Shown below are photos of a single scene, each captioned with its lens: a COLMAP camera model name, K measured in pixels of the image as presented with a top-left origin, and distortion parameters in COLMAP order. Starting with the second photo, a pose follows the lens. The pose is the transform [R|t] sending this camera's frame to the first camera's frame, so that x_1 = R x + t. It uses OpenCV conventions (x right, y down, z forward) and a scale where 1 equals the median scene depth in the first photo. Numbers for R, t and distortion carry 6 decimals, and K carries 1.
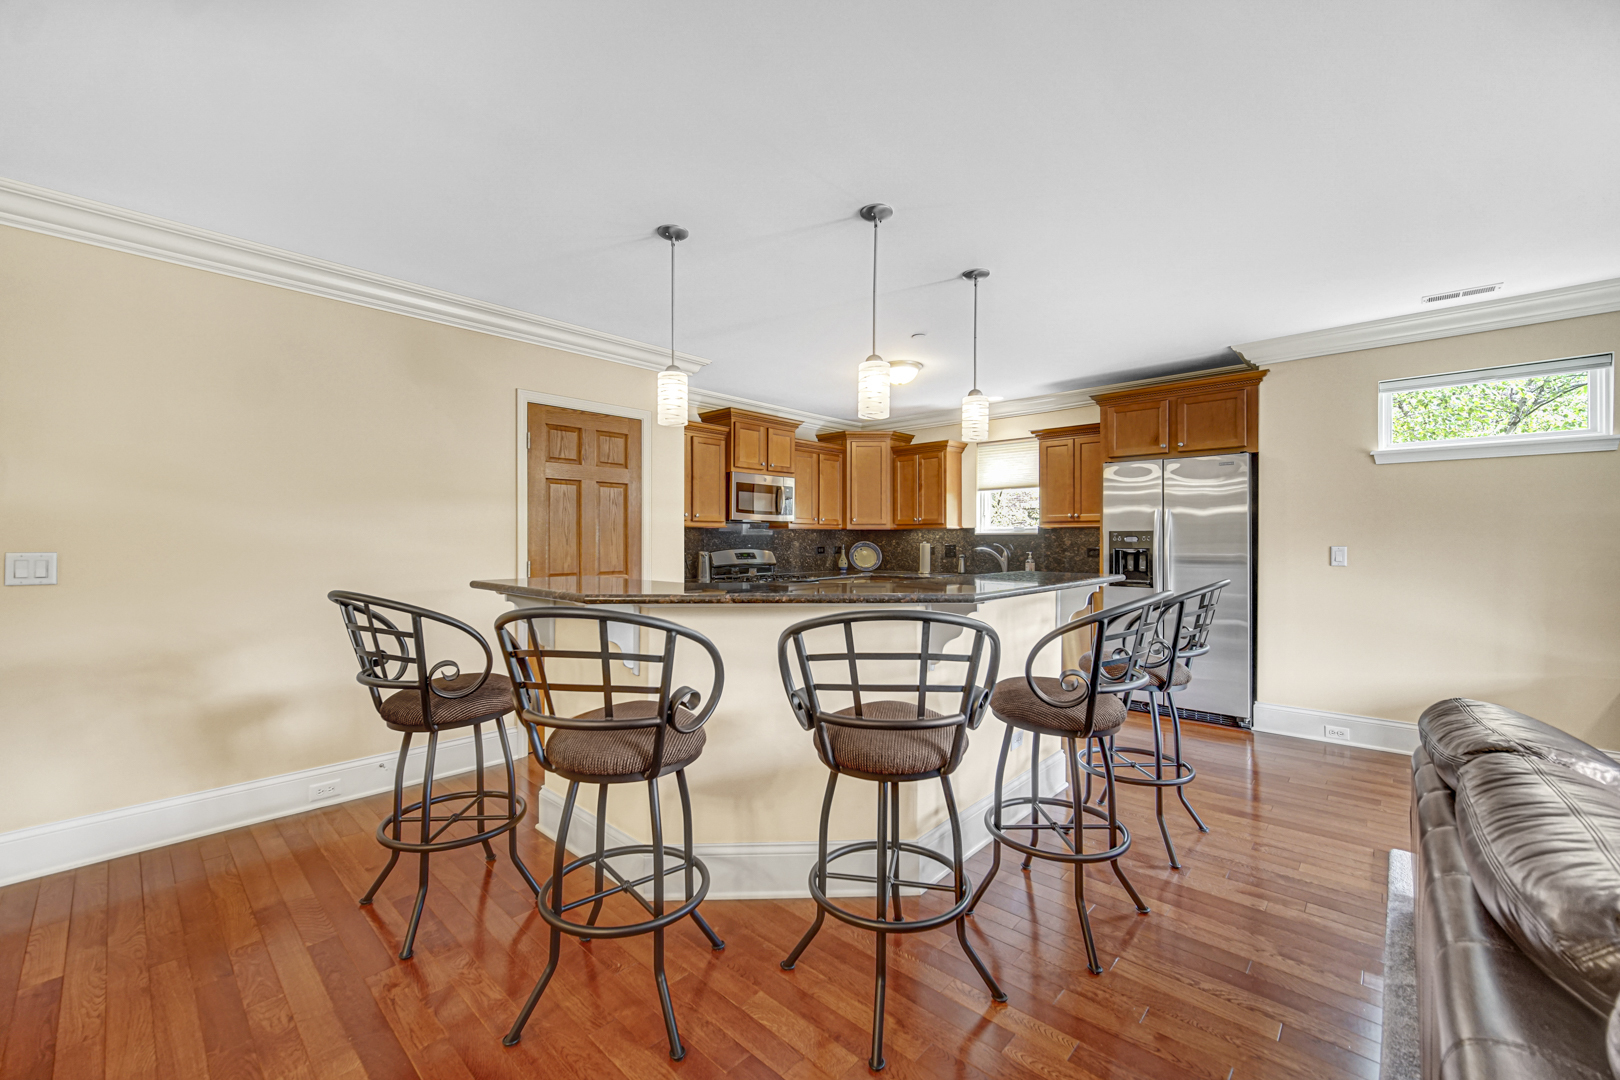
lens RADIAL K [[644.5, 0, 802.1], [0, 644.5, 536.9], [0, 0, 1]] dist [-0.007288, 0.001342]
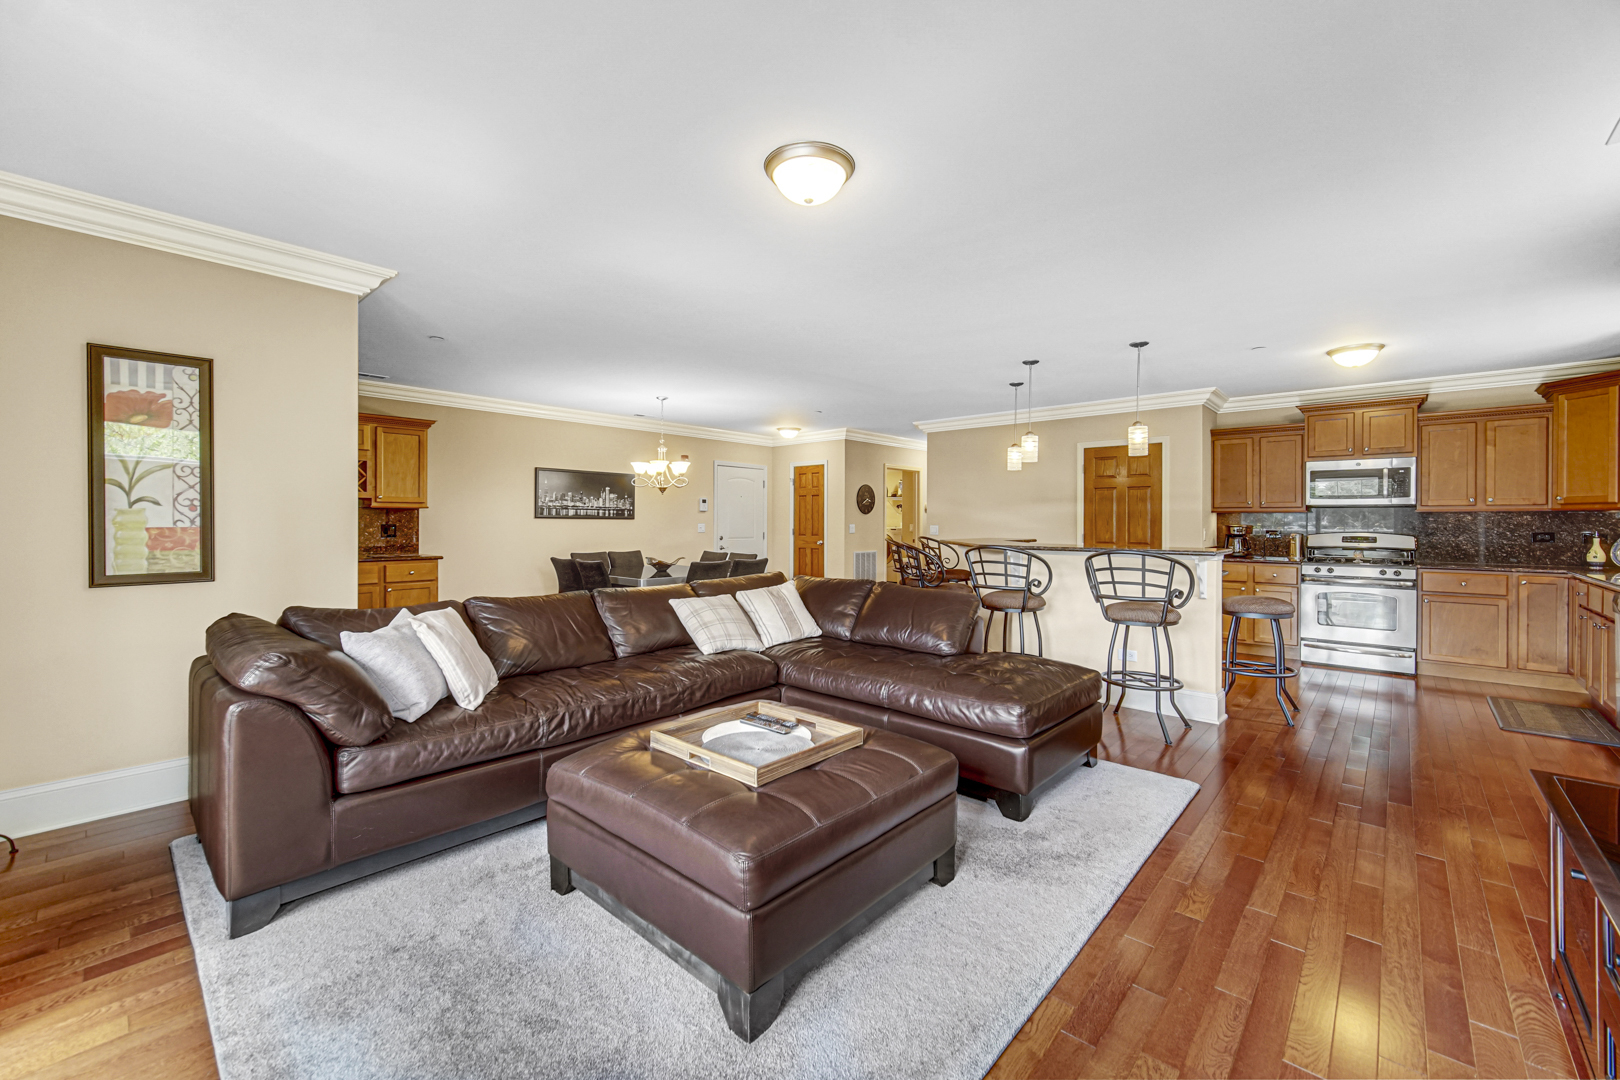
lens RADIAL K [[644.5, 0, 808.0], [0, 644.5, 525.2], [0, 0, 1]] dist [-0.007288, 0.001342]
pose [[0.006198, 0.004423, -0.999971, 1.010231], [-0.001604, 0.999989, 0.004413, 0.004546], [0.999980, 0.001577, 0.006205, 0.133822]]
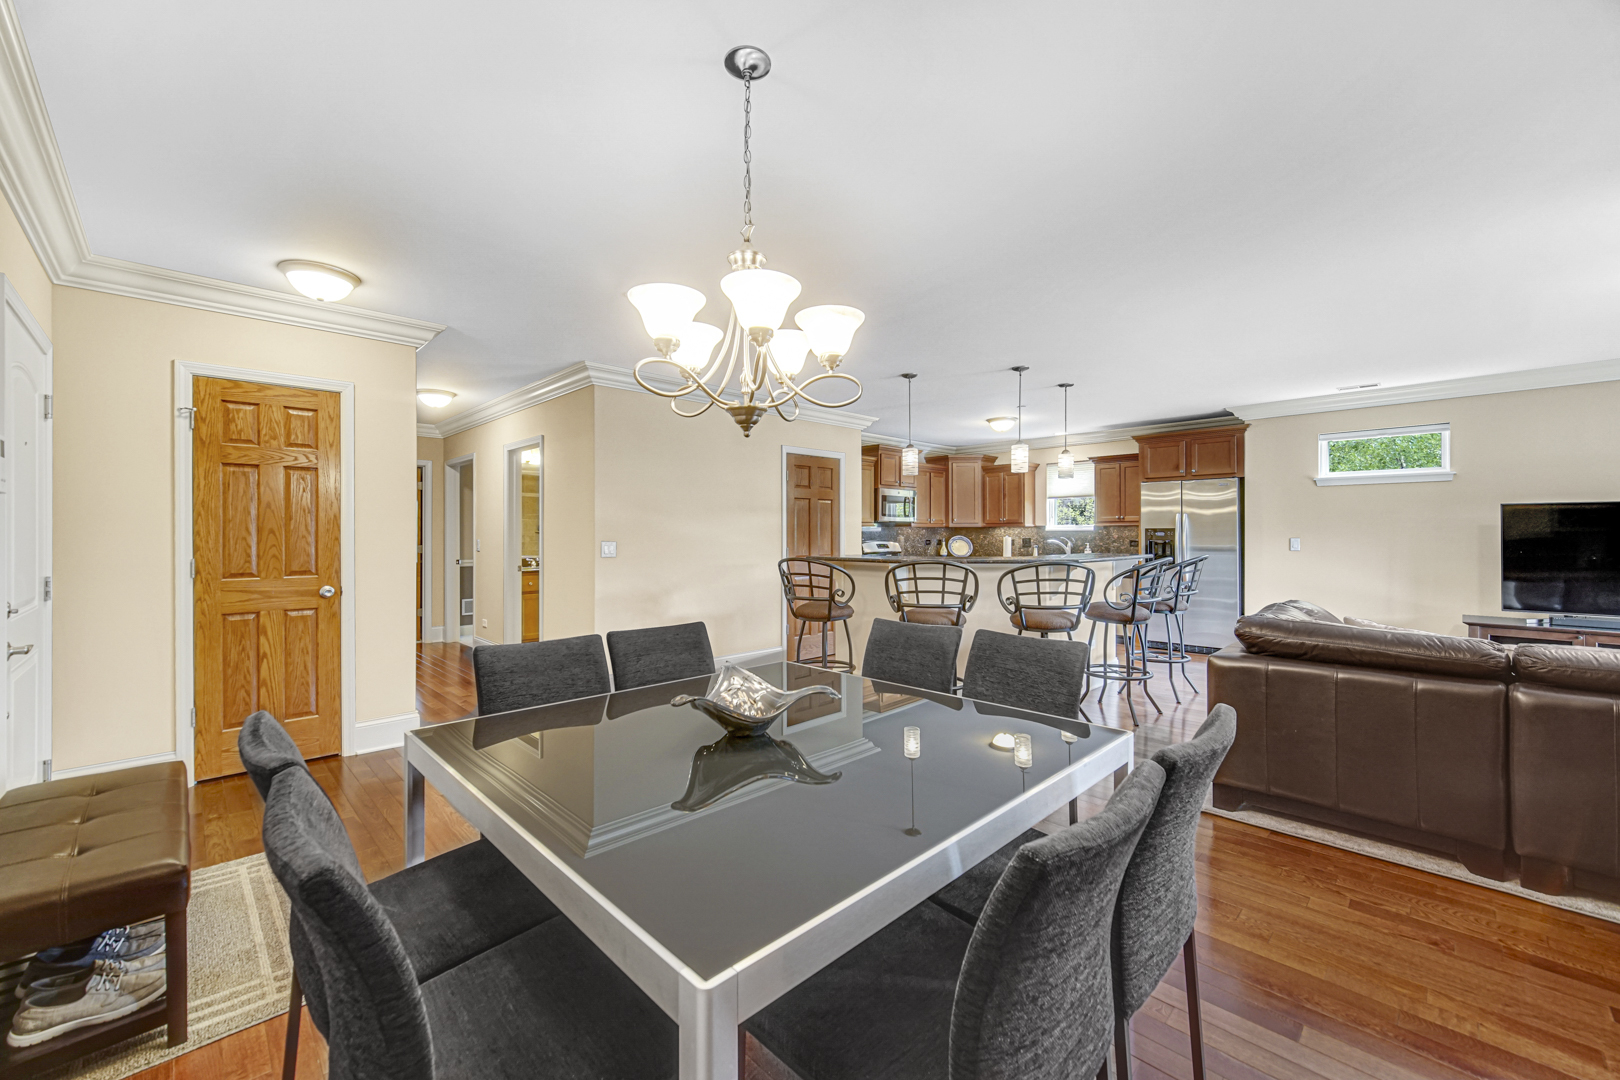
lens RADIAL K [[644.5, 0, 799.7], [0, 644.5, 530.5], [0, 0, 1]] dist [-0.007288, 0.001342]
pose [[0.998565, -0.003140, -0.053452, -0.213529], [0.003028, 0.999993, -0.002182, -0.002773], [0.053459, 0.002017, 0.998568, -0.468424]]
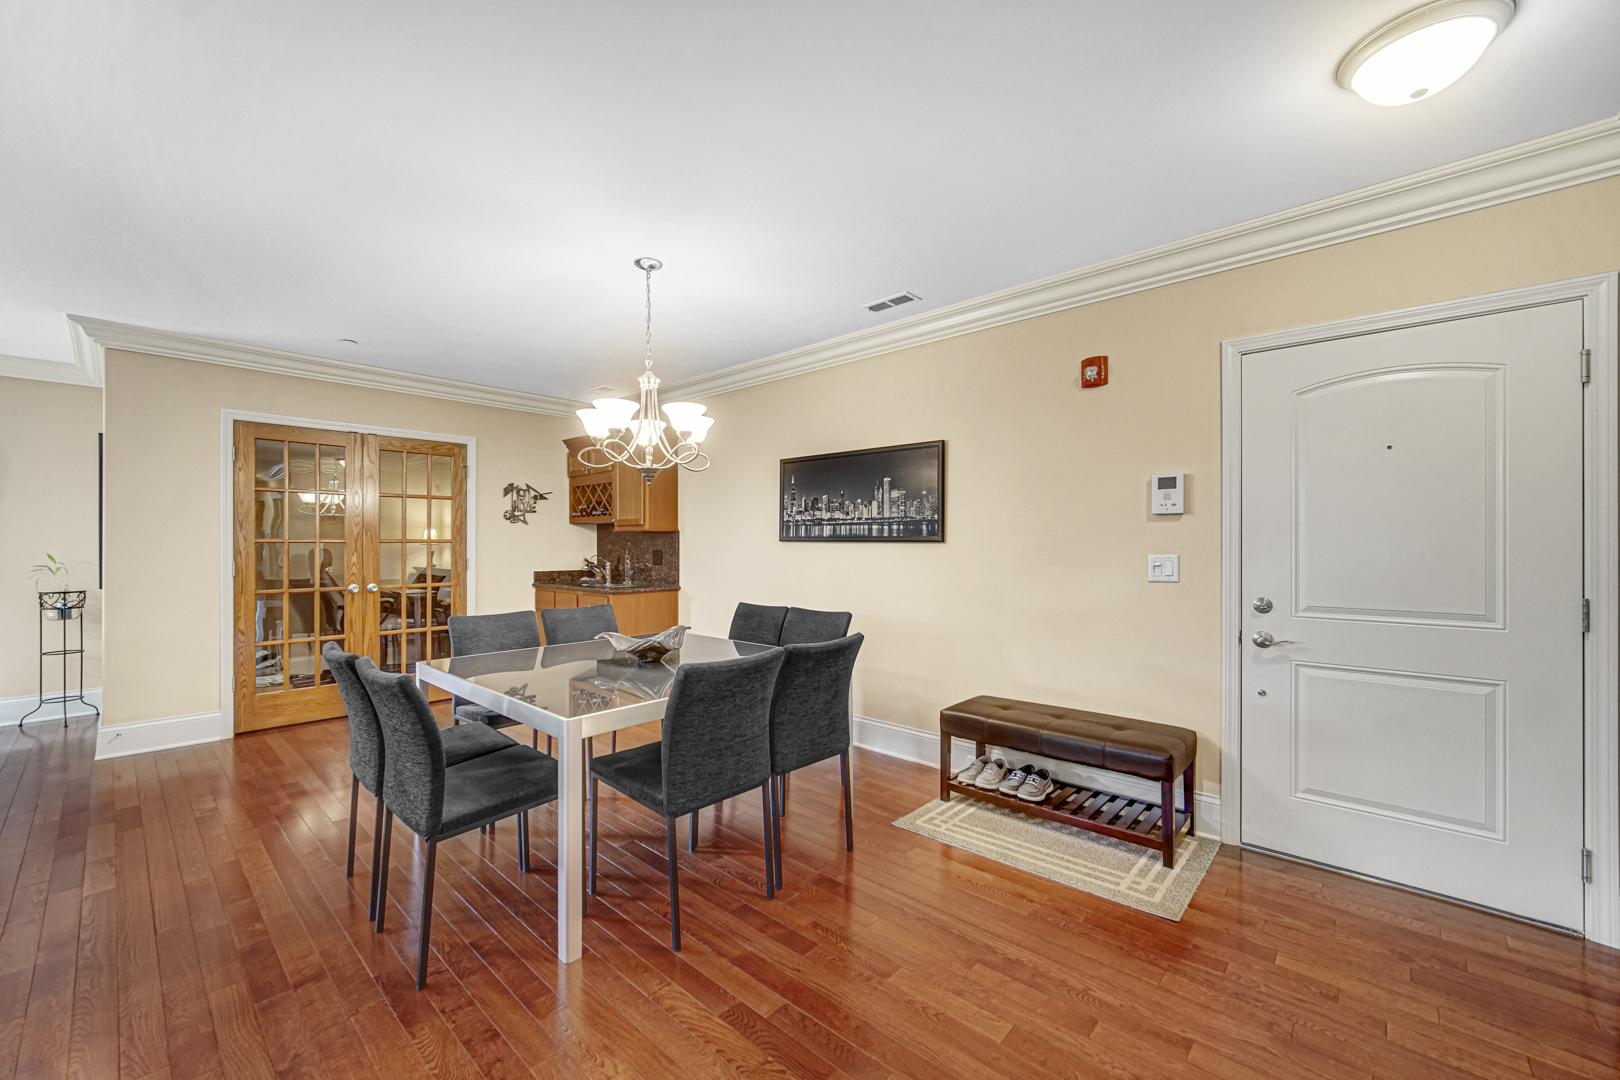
lens RADIAL K [[644.5, 0, 805.4], [0, 644.5, 541.6], [0, 0, 1]] dist [-0.007288, 0.001342]
pose [[-0.999994, 0.000018, -0.003580, -0.384908], [0.000044, 0.999973, -0.007288, 0.002161], [0.003579, -0.007288, -0.999967, 0.406483]]
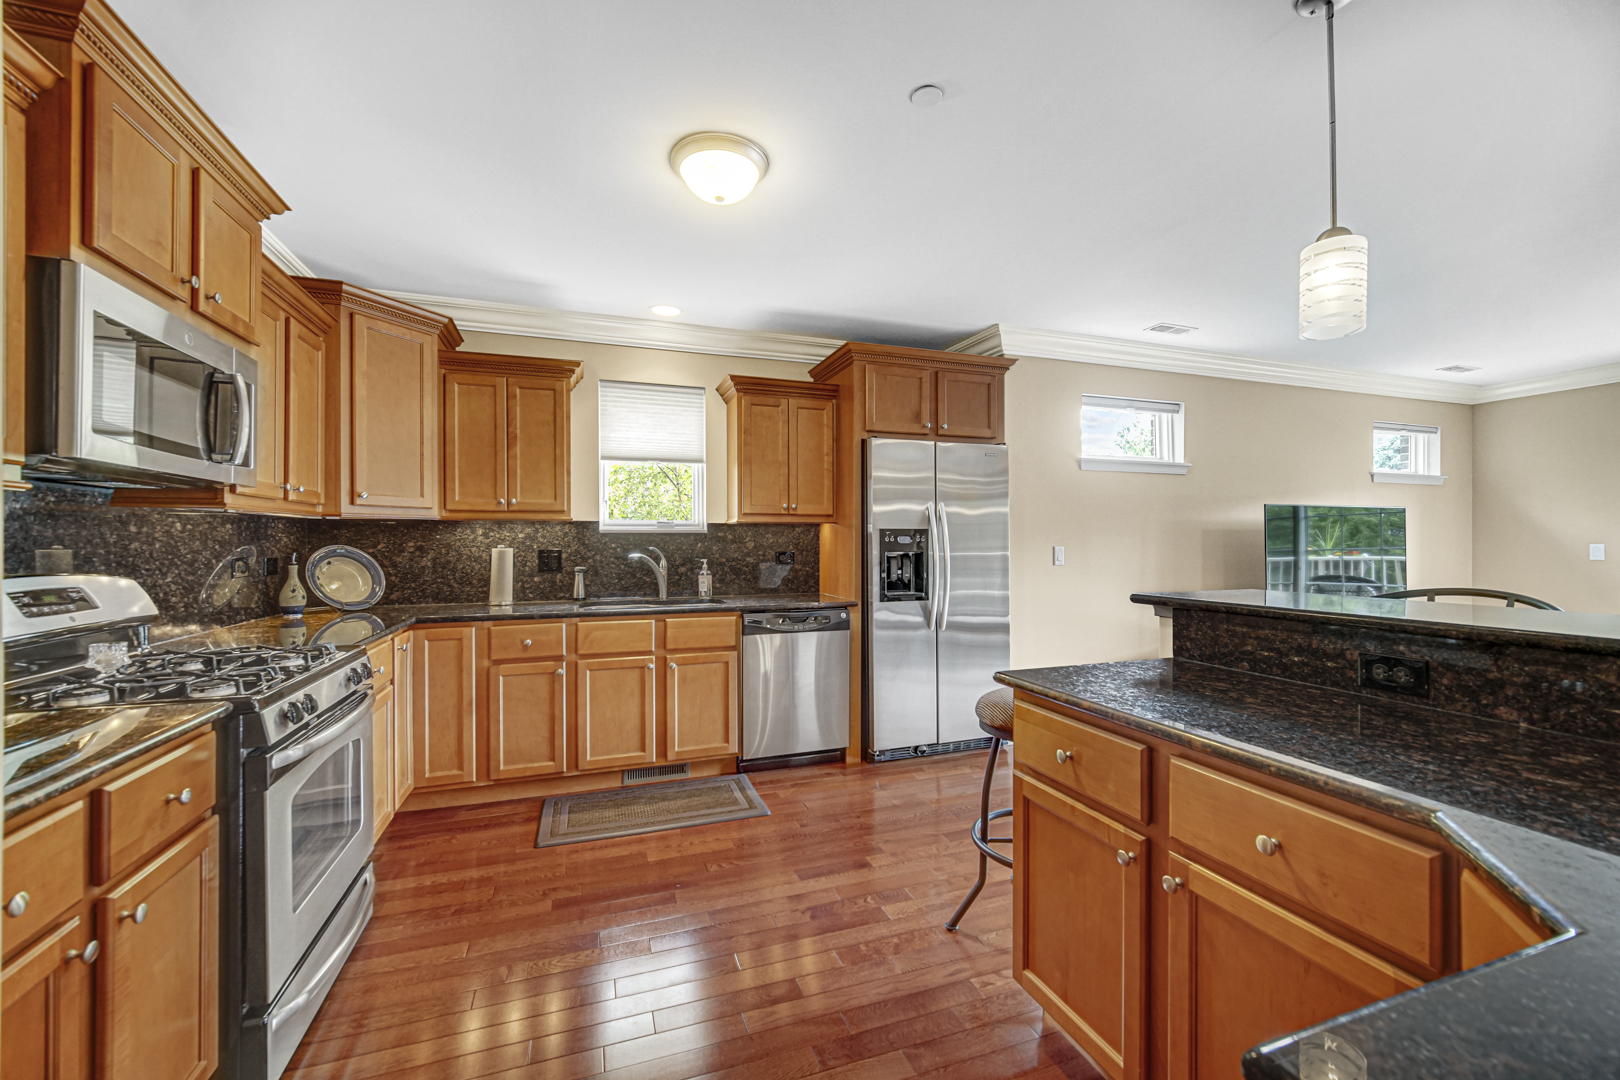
lens RADIAL K [[644.5, 0, 813.1], [0, 644.5, 537.9], [0, 0, 1]] dist [-0.007288, 0.001342]
pose [[0.462063, 0.002672, 0.886843, -0.197420], [-0.000375, 0.999996, -0.002817, 0.003753], [-0.886847, 0.000969, 0.462062, 0.649128]]
